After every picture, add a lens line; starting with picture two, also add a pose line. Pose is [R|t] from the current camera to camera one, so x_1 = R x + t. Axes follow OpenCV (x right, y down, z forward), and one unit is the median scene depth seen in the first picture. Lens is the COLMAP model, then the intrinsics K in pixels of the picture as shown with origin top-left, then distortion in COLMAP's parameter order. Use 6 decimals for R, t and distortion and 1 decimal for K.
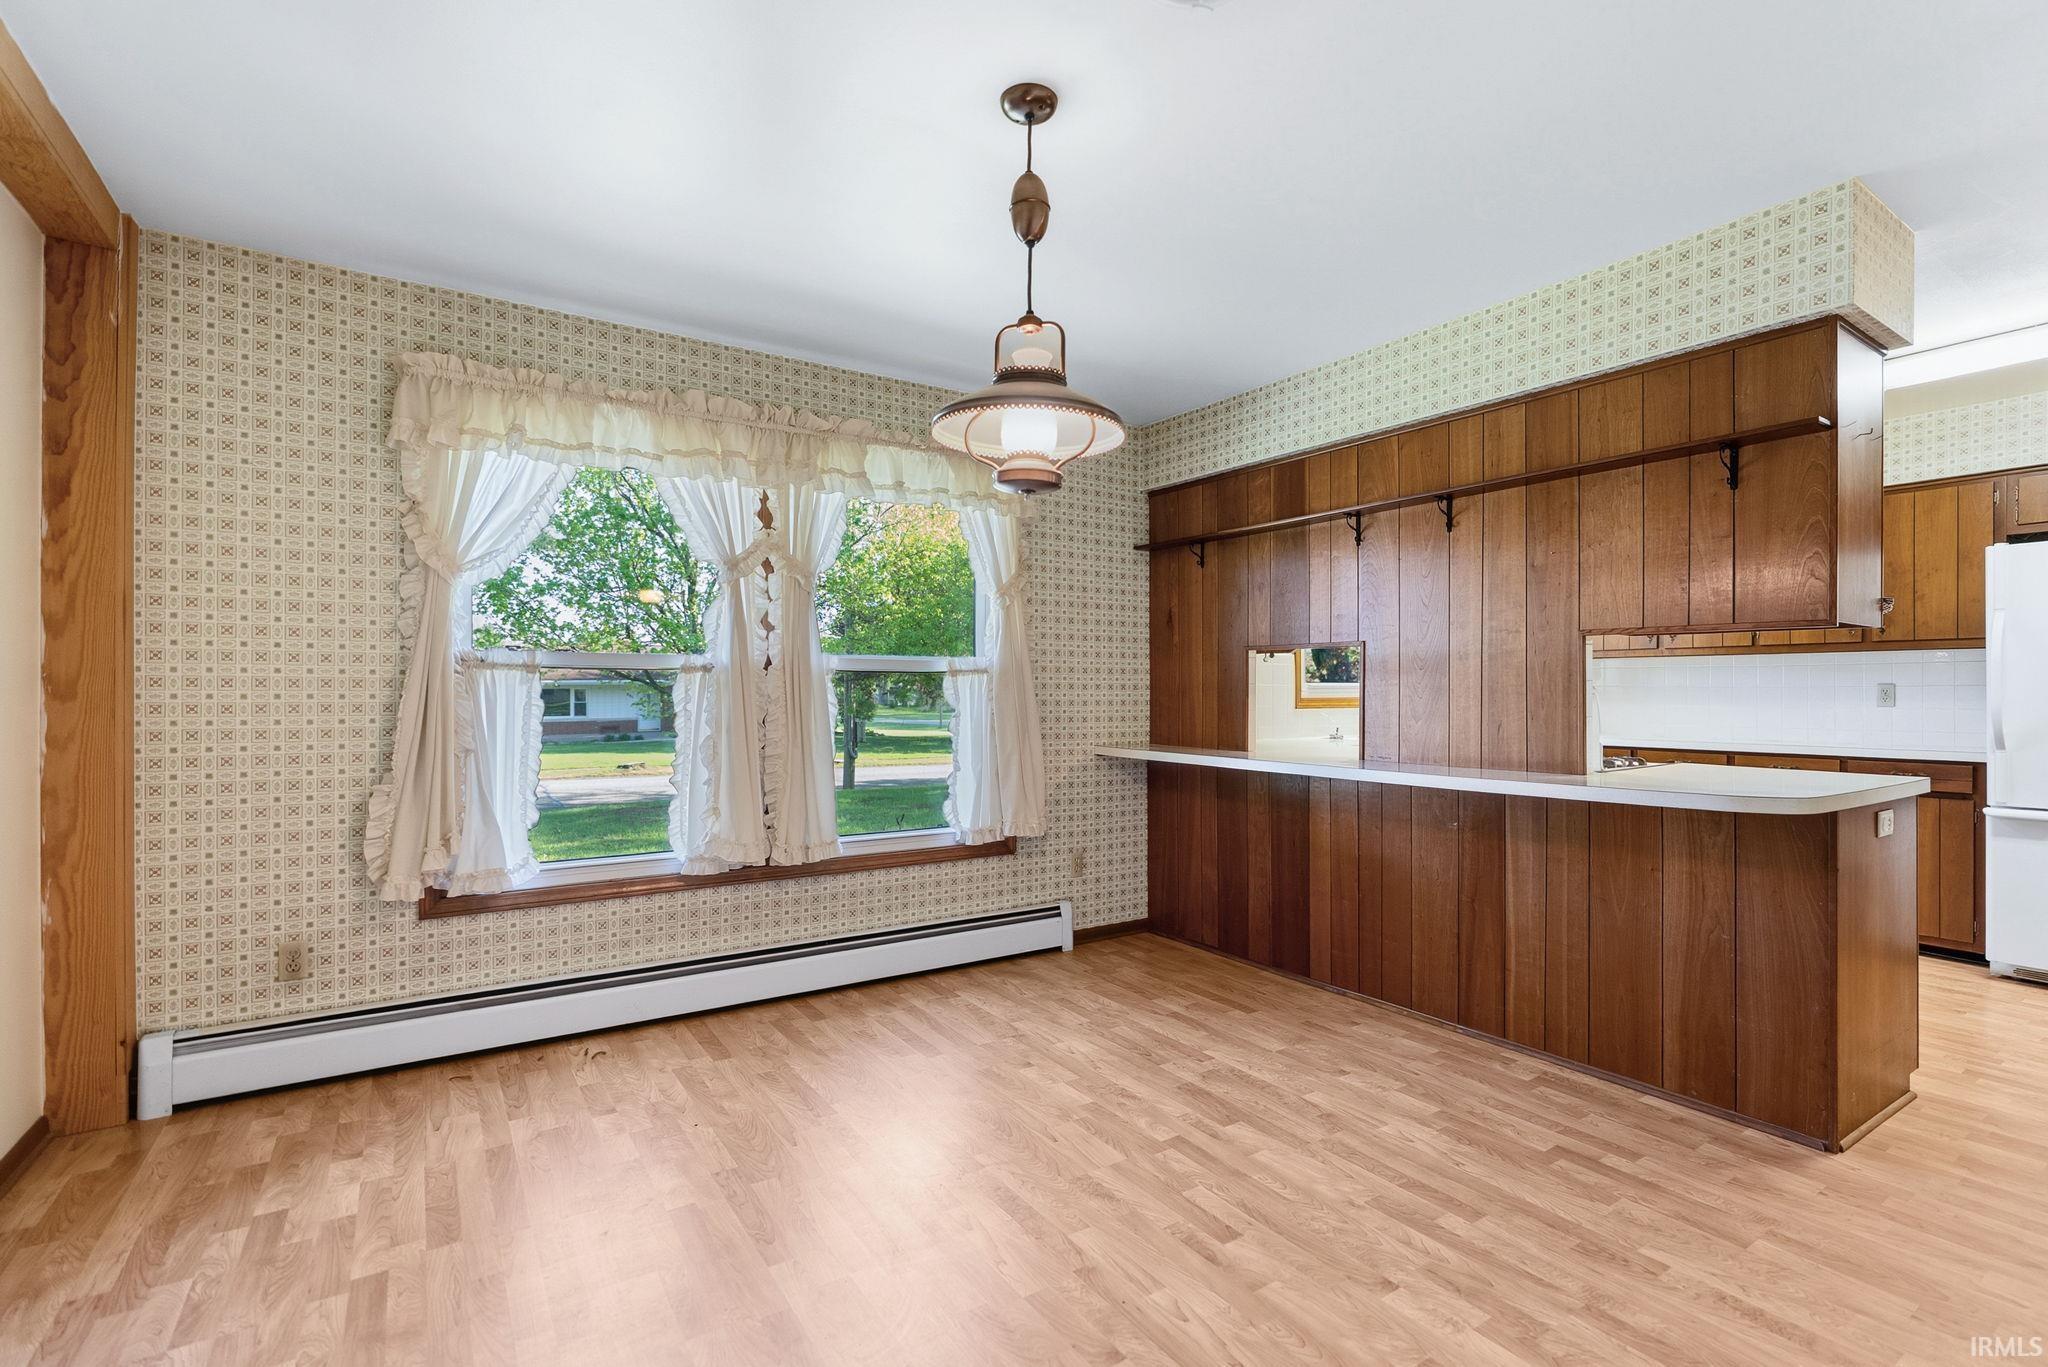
lens RADIAL K [[942.3, 0, 1040.6], [0, 942.3, 693.0], [0, 0, 1]] dist [-0.004309, 0.001345]
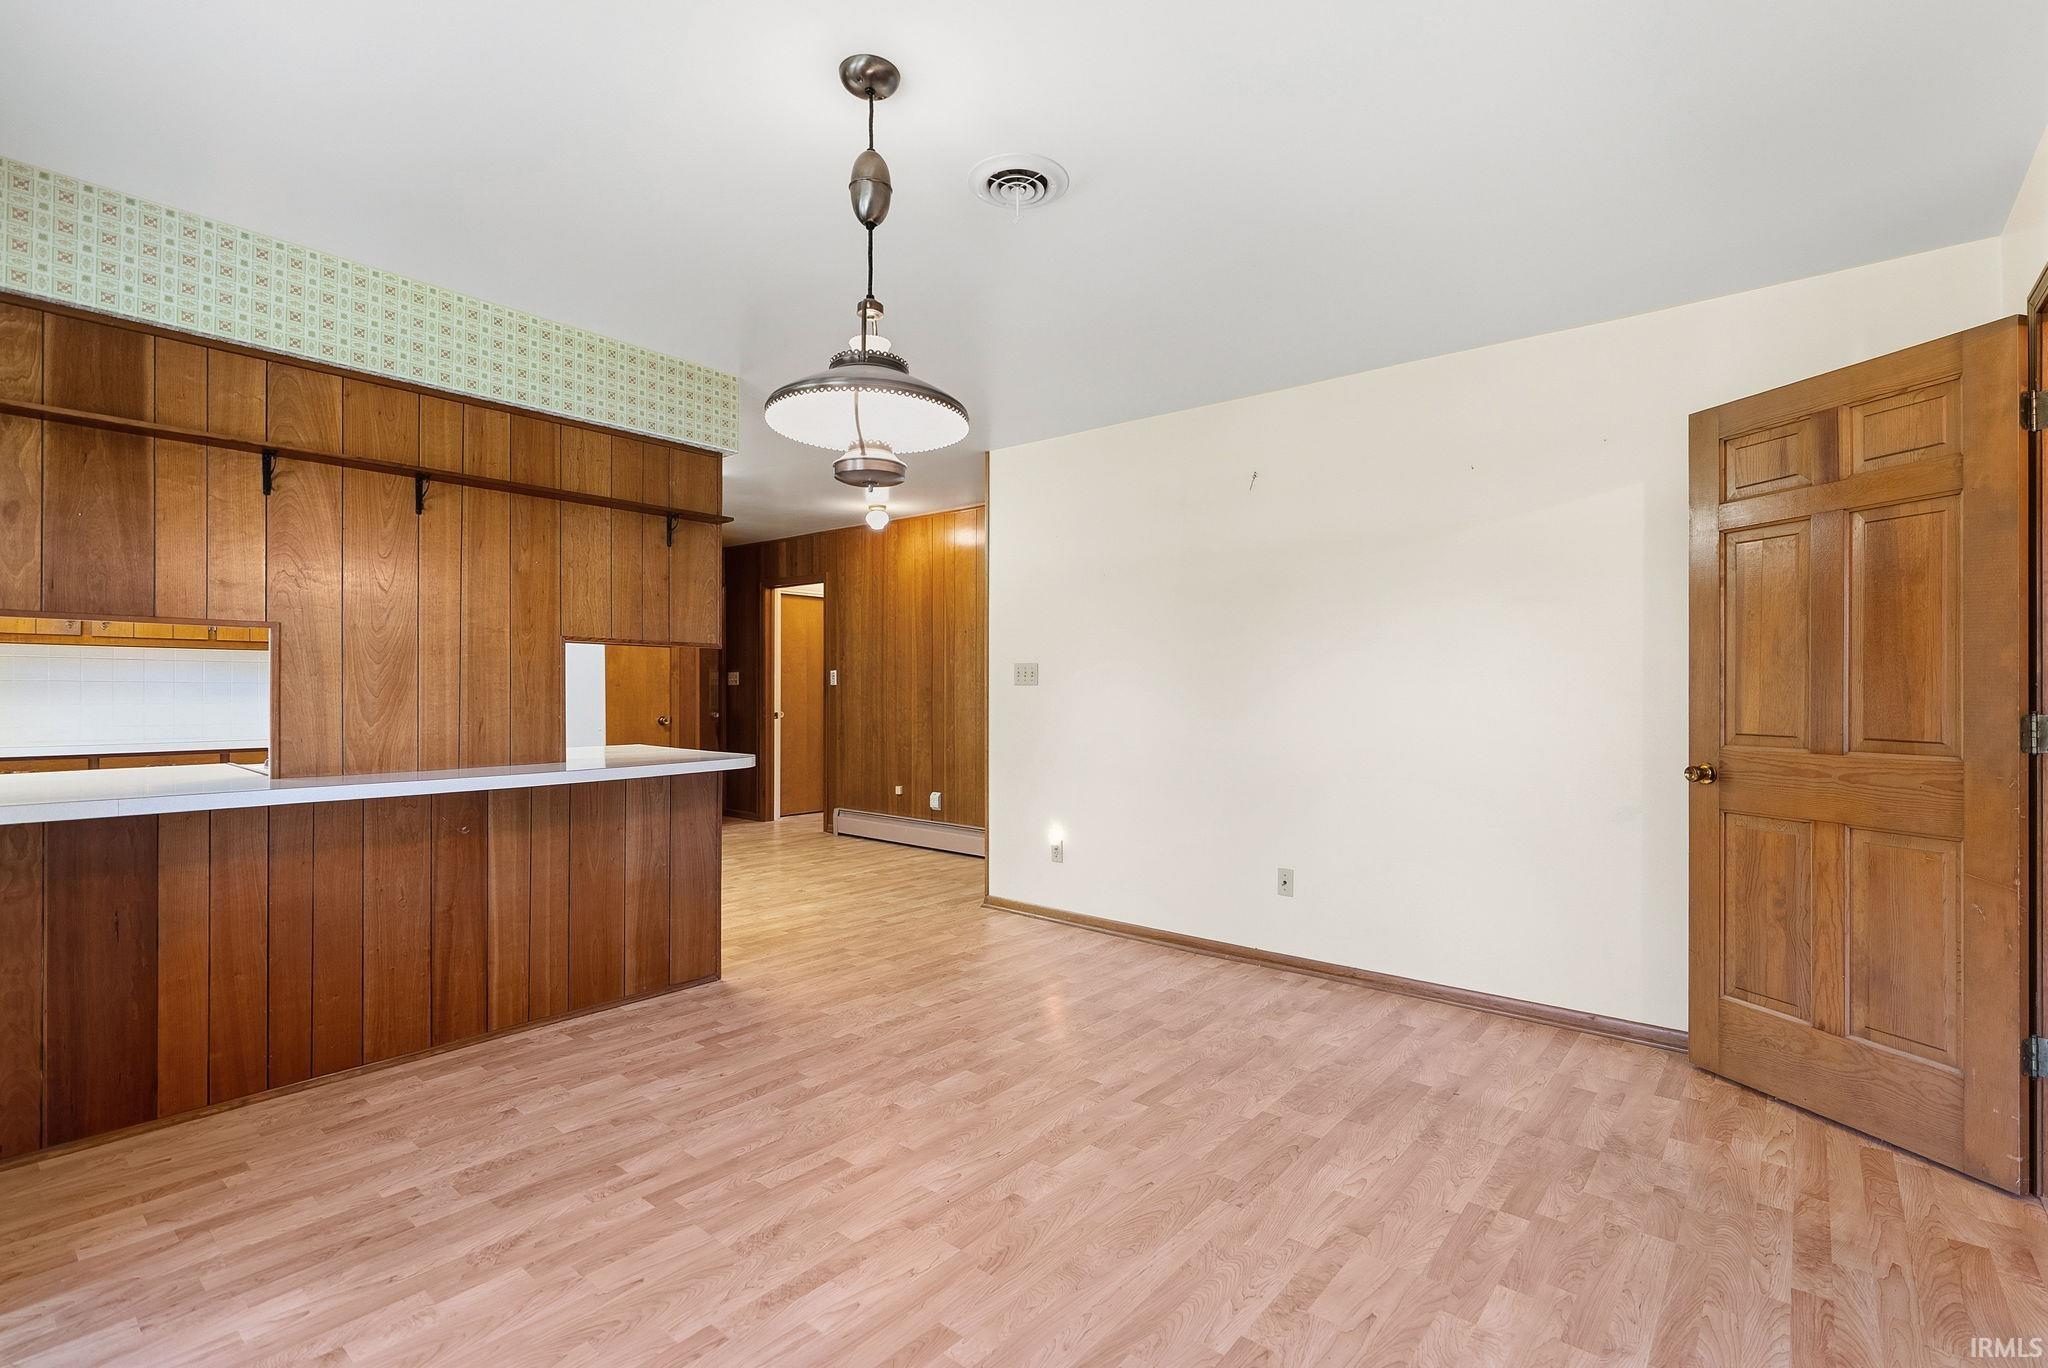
lens RADIAL K [[942.3, 0, 1027.4], [0, 942.3, 682.2], [0, 0, 1]] dist [-0.004309, 0.001345]
pose [[-0.281712, 0.004701, 0.959487, -0.690799], [-0.002372, 0.999982, -0.005596, -0.005088], [-0.959496, -0.003853, -0.281696, 0.784341]]
